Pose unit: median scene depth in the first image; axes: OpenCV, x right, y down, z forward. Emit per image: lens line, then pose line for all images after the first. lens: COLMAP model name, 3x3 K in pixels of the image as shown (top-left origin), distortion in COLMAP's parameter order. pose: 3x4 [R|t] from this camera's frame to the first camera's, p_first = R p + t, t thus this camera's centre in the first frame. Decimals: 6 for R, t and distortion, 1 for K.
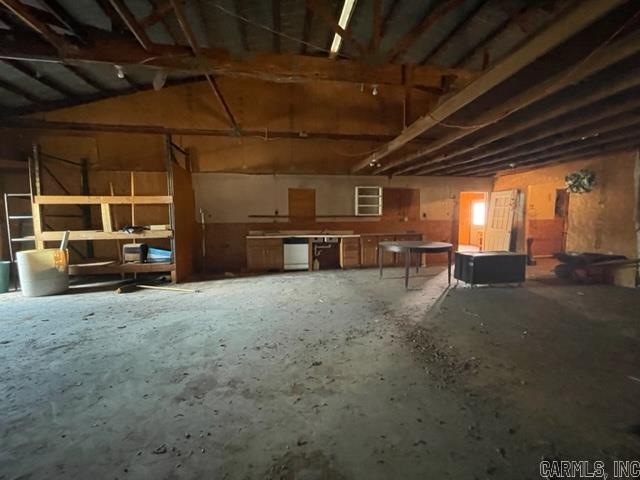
lens RADIAL K [[259.7, 0, 320.6], [0, 259.7, 239.6], [0, 0, 1]] dist [0.002832, 0.001423]
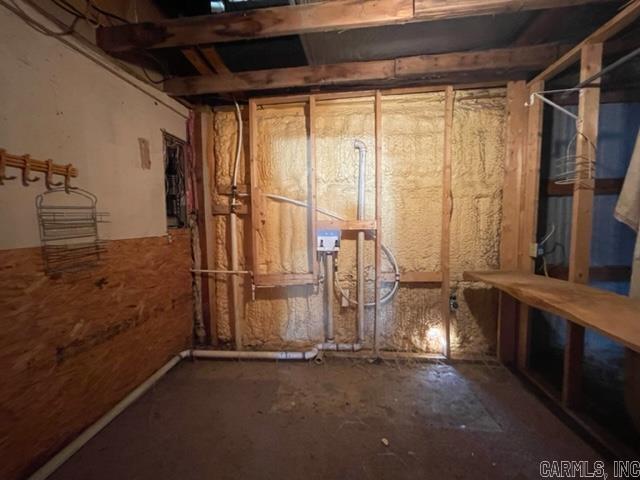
lens RADIAL K [[259.7, 0, 320.2], [0, 259.7, 238.4], [0, 0, 1]] dist [0.002832, 0.001423]
pose [[0.251752, -0.081716, 0.964336, 0.655872], [0.097989, 0.993461, 0.058603, -0.077084], [-0.962818, 0.079741, 0.258113, 0.758855]]
